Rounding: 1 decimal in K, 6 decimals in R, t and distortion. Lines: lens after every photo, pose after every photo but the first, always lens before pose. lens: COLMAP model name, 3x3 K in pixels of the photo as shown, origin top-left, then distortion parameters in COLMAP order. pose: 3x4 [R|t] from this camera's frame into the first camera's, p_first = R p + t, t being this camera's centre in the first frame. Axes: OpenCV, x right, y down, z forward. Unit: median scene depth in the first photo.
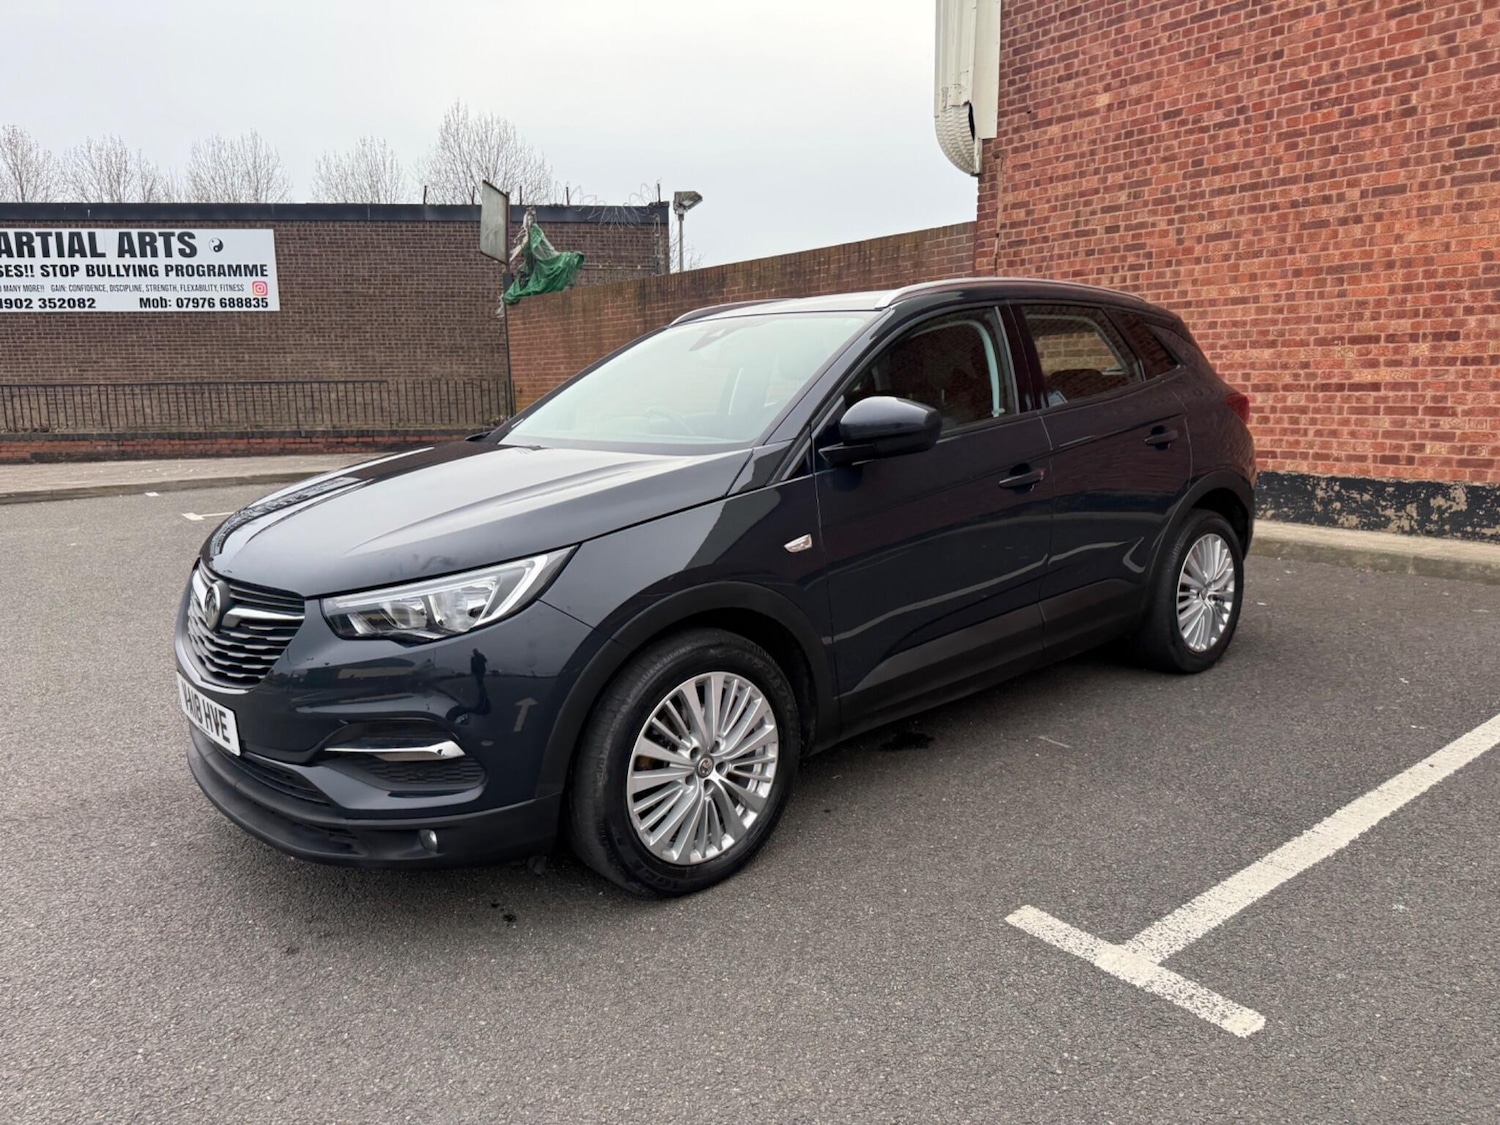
lens RADIAL K [[1065.7, 0, 759.7], [0, 1065.7, 559.4], [0, 0, 1]] dist [0.024731, -0.034537]
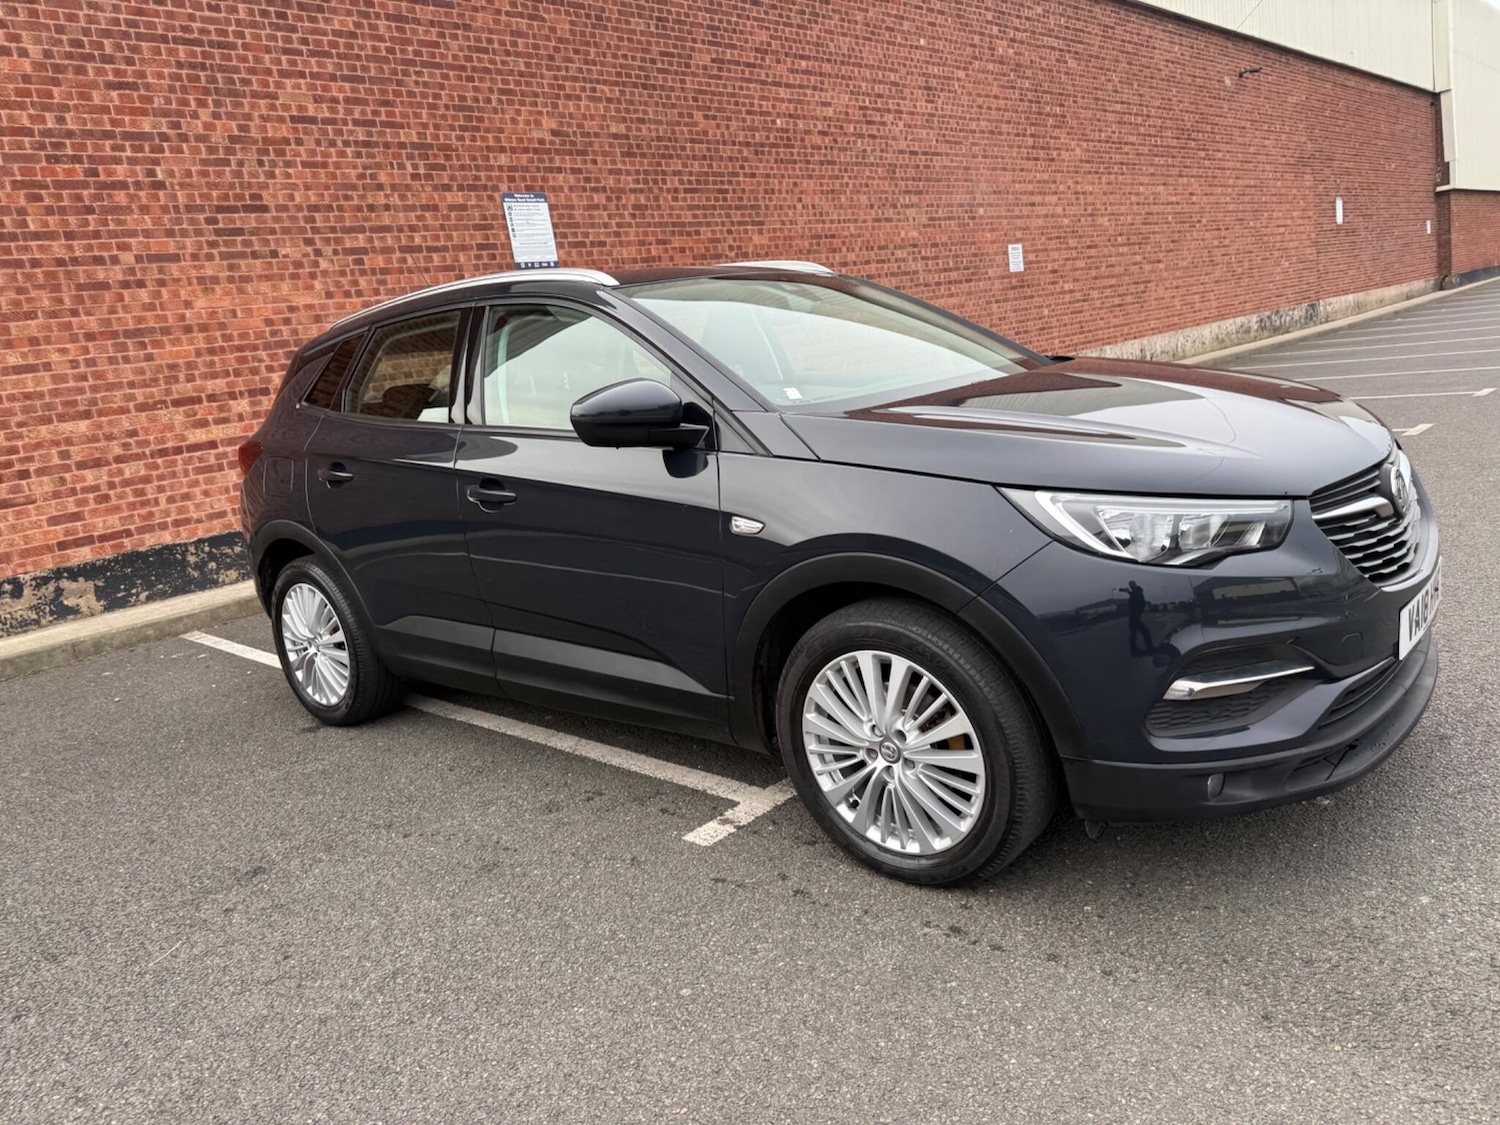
lens RADIAL K [[1065.7, 0, 755.1], [0, 1065.7, 559.8], [0, 0, 1]] dist [0.024731, -0.034537]
pose [[-0.134976, -0.152722, 0.979008, -0.415557], [0.300571, 0.935183, 0.187325, -0.074363], [-0.944160, 0.319546, -0.080324, 0.495517]]
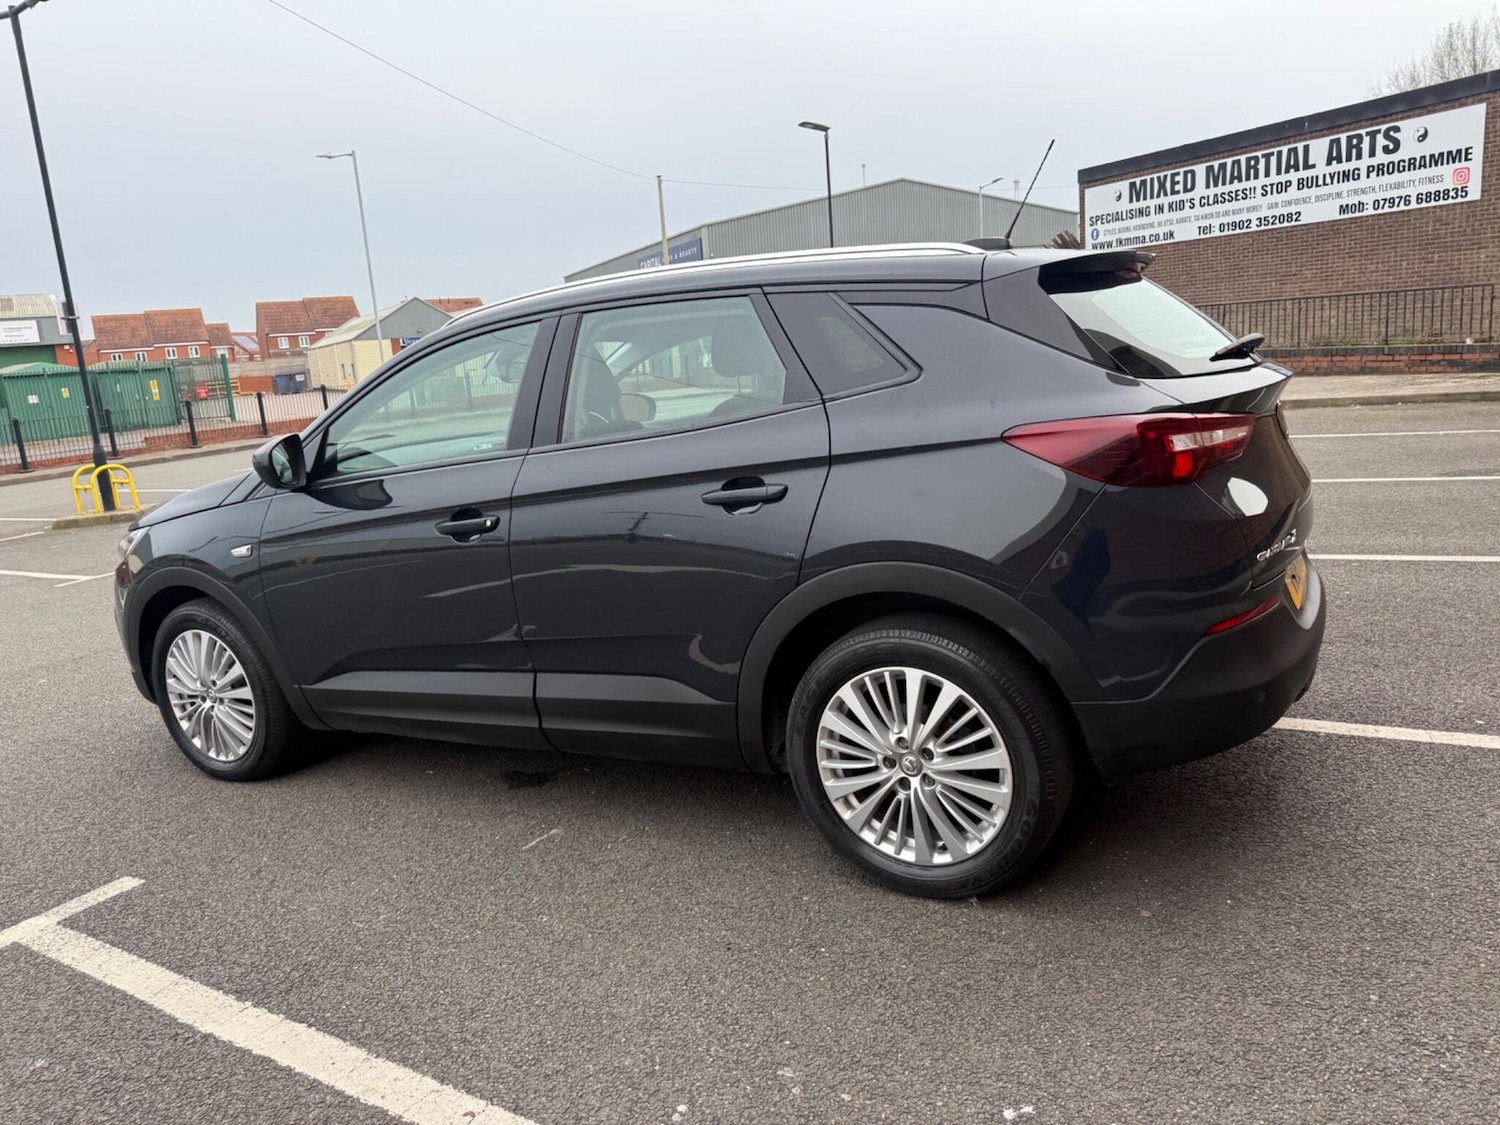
lens RADIAL K [[1065.7, 0, 752.3], [0, 1065.7, 544.3], [0, 0, 1]] dist [0.024731, -0.034537]
pose [[0.335802, 0.165069, -0.927356, 0.459202], [-0.080676, 0.985947, 0.146285, -0.083736], [0.938471, 0.025692, 0.344400, 0.365924]]
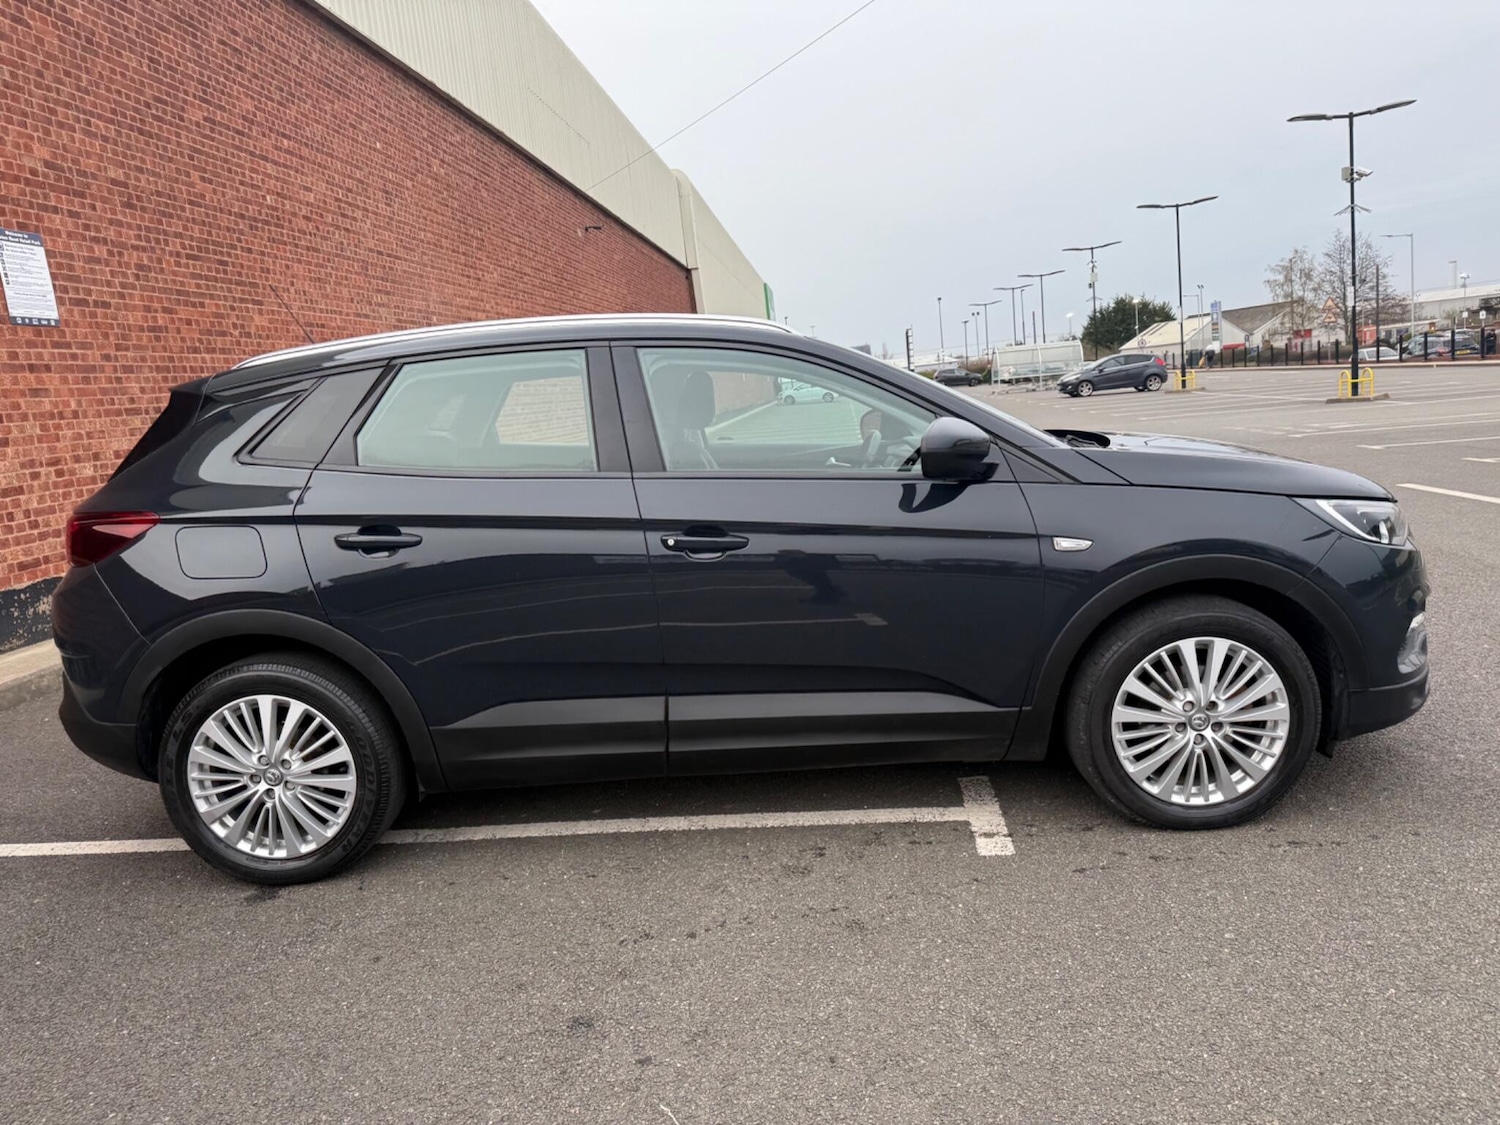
lens RADIAL K [[1065.7, 0, 755.0], [0, 1065.7, 559.3], [0, 0, 1]] dist [0.024731, -0.034537]
pose [[-0.722241, -0.023705, 0.691235, -0.284343], [0.218598, 0.940359, 0.260652, -0.134264], [-0.656188, 0.339357, -0.673984, 0.767252]]
